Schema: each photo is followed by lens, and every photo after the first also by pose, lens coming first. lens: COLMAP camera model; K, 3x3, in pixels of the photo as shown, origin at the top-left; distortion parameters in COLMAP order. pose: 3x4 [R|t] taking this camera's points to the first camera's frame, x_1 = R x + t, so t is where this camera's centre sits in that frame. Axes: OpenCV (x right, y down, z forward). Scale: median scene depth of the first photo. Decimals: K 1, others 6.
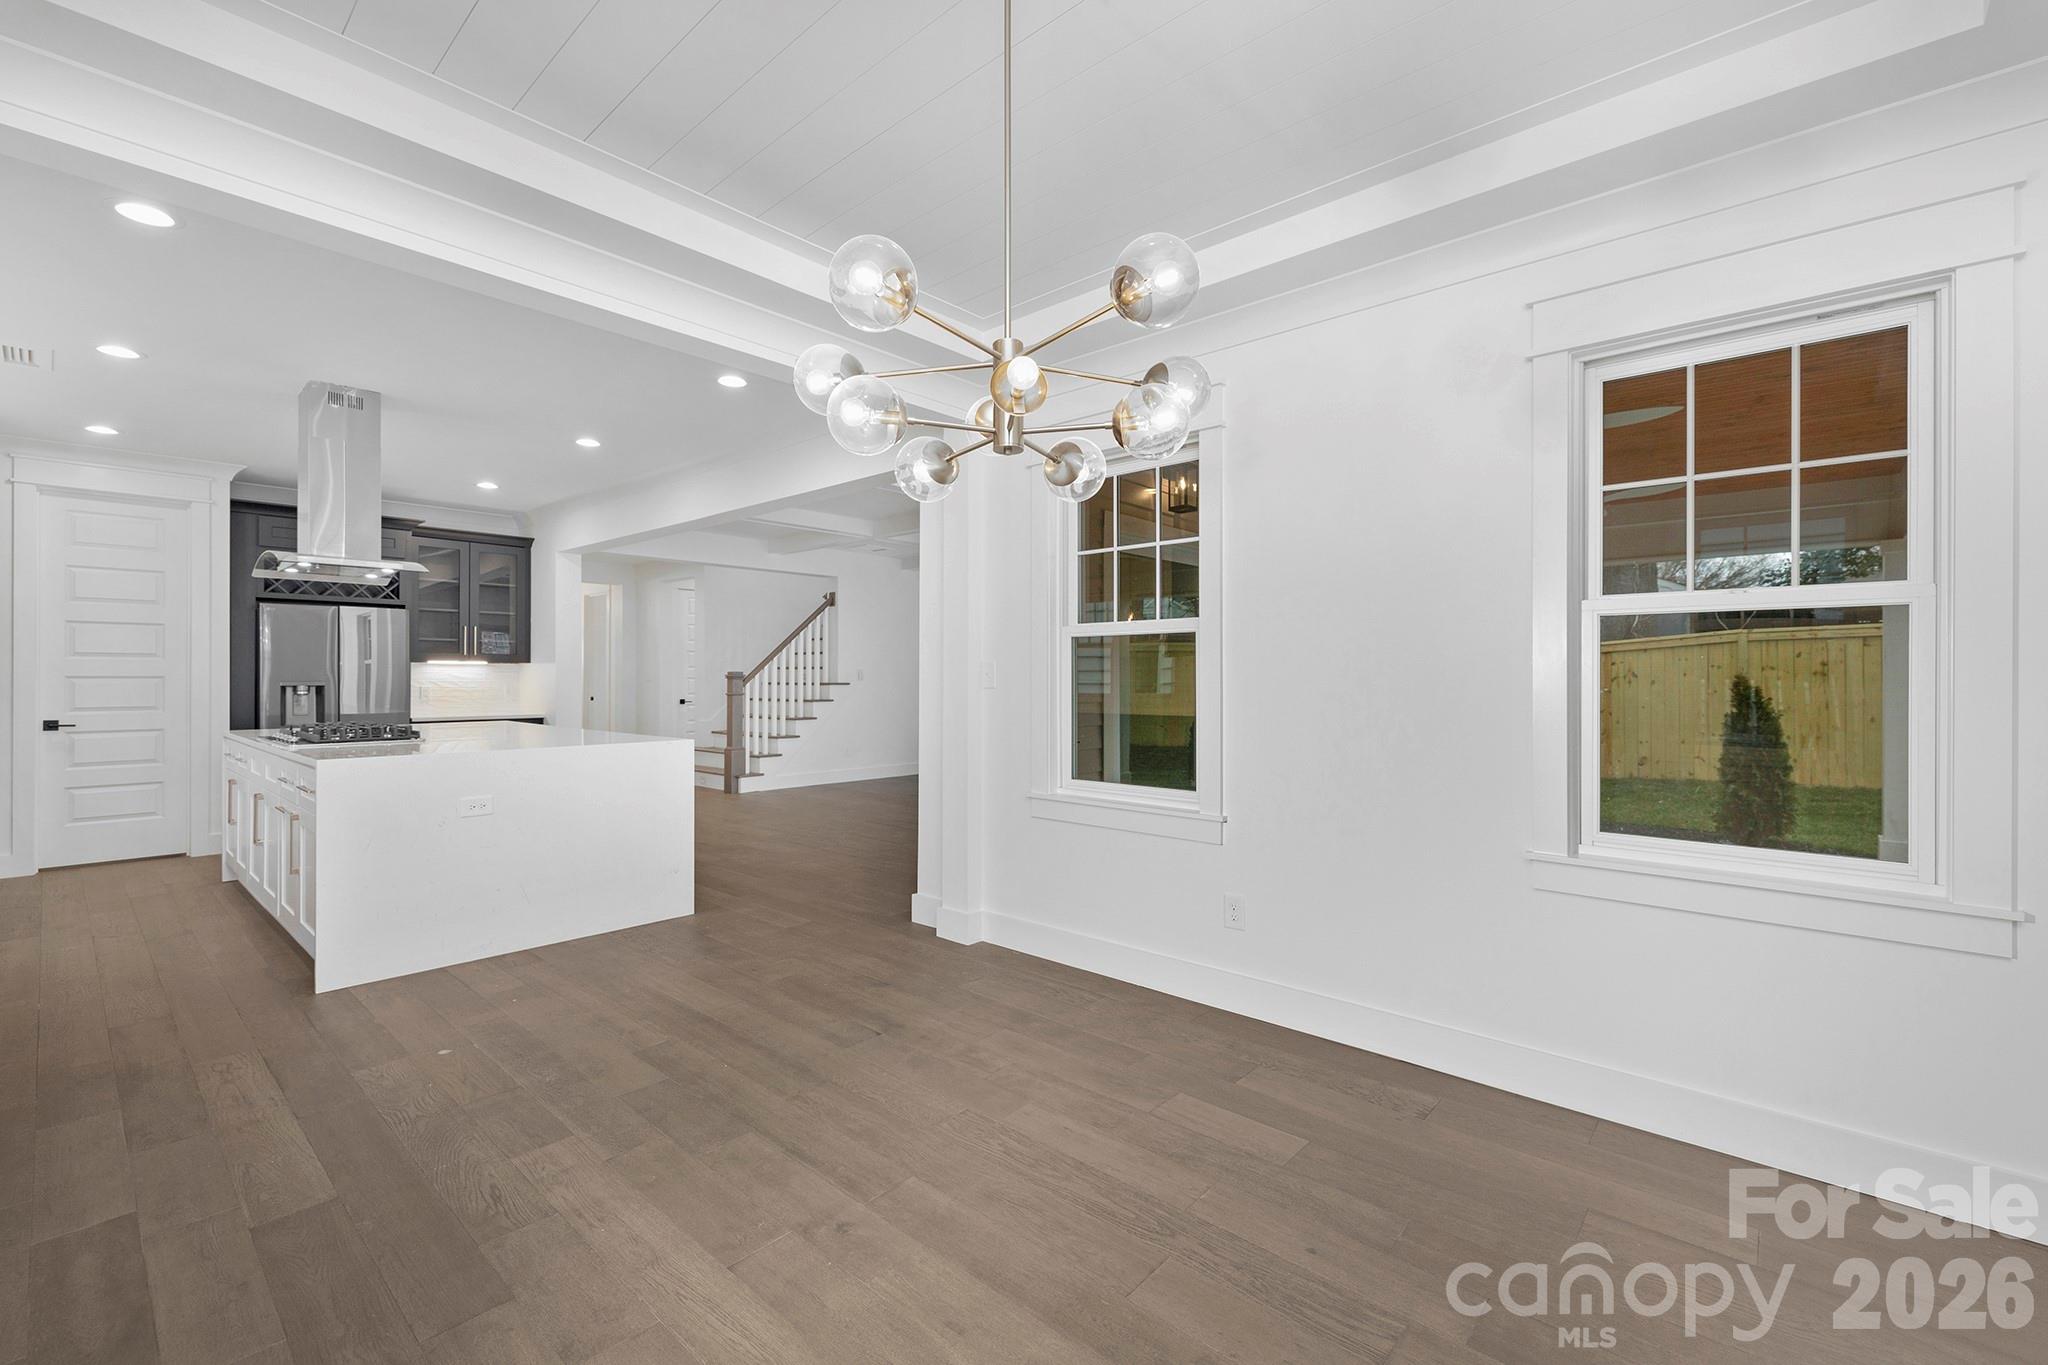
lens RADIAL K [[868.9, 0, 1020.4], [0, 868.9, 671.8], [0, 0, 1]] dist [-0.000863, -0.000202]
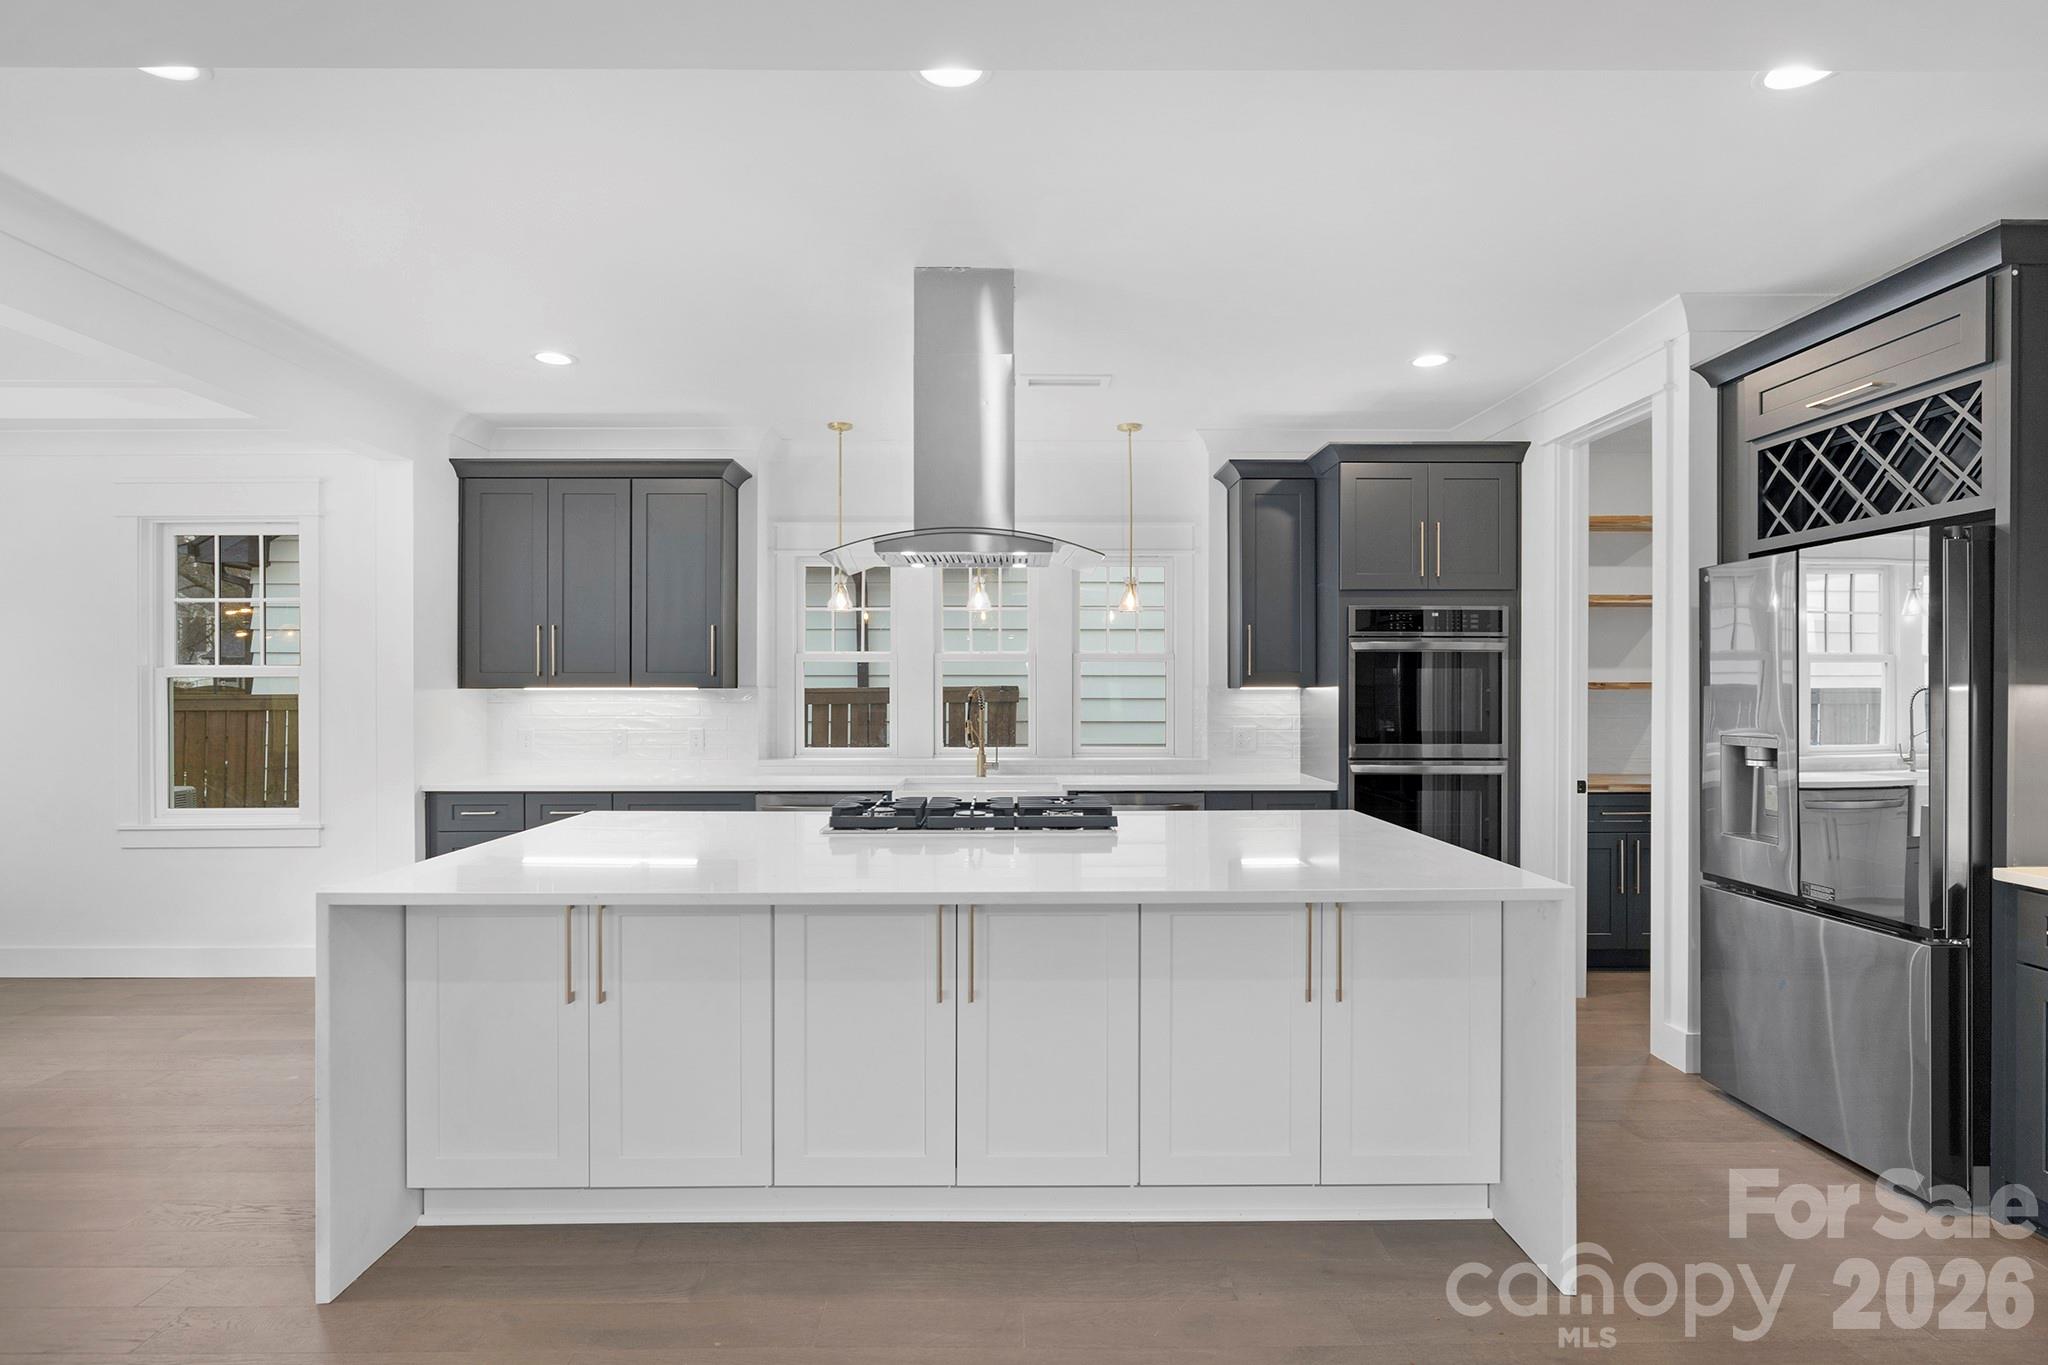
lens RADIAL K [[1080.3, 0, 1024.4], [0, 1080.3, 688.8], [0, 0, 1]] dist [0.002851, 0.000589]
pose [[-0.742295, -0.000409, -0.670073, -0.202755], [0.003375, 0.999985, -0.004350, -0.011968], [0.670065, -0.005490, -0.742283, 1.188002]]
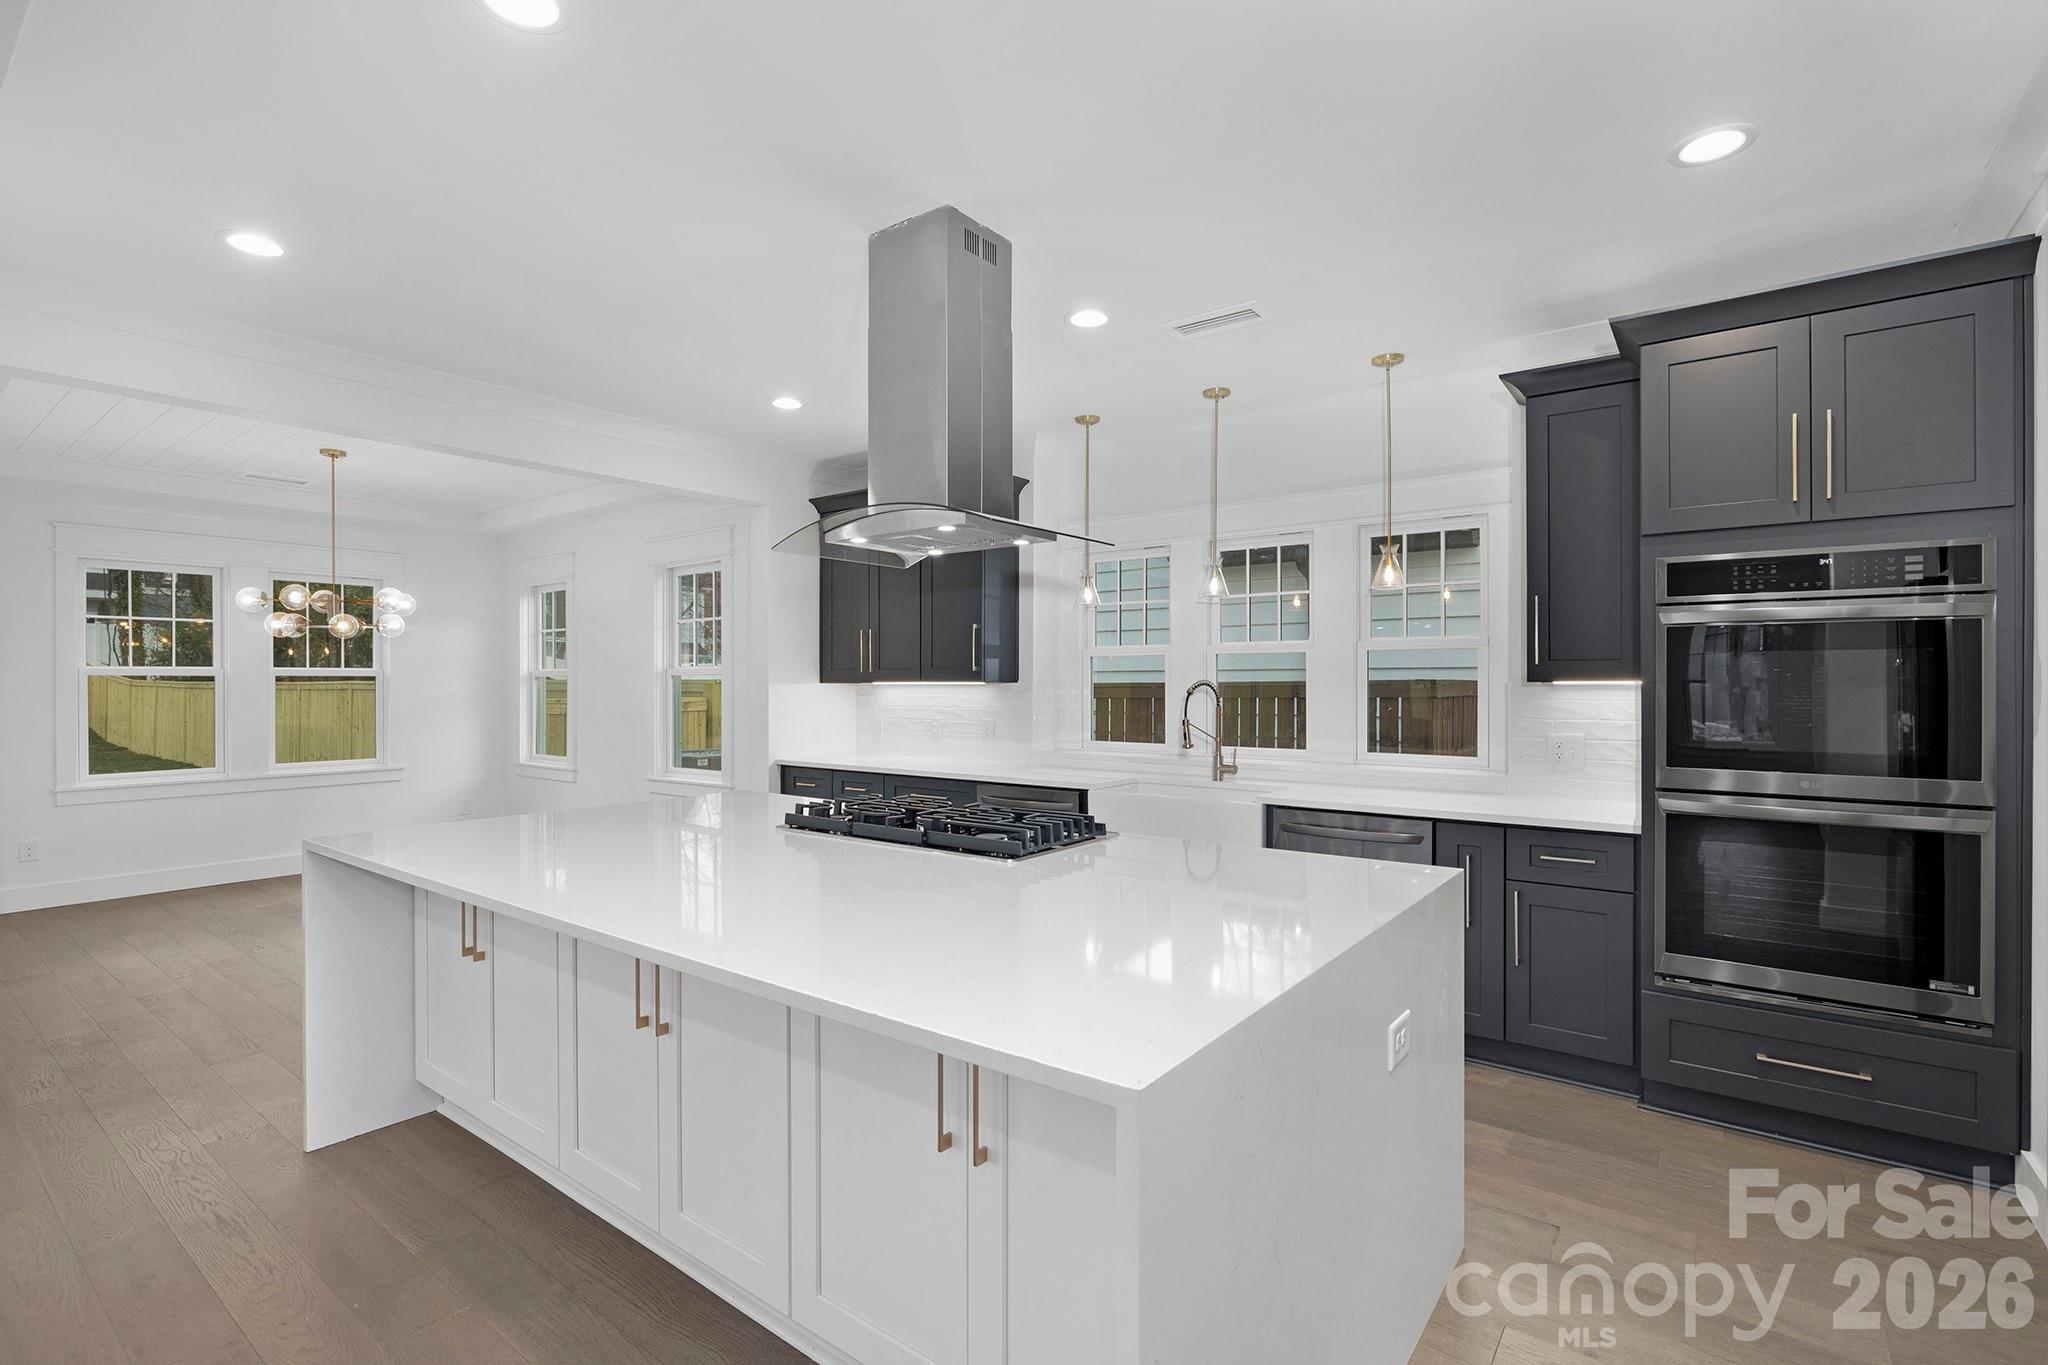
lens RADIAL K [[942.6, 0, 1020.0], [0, 942.6, 689.5], [0, 0, 1]] dist [-0.000451, 0.000298]
pose [[-0.997212, 0.000077, -0.074627, -0.573259], [-0.000069, 0.999998, 0.001951, -0.012688], [0.074627, 0.001950, -0.997210, 1.196231]]
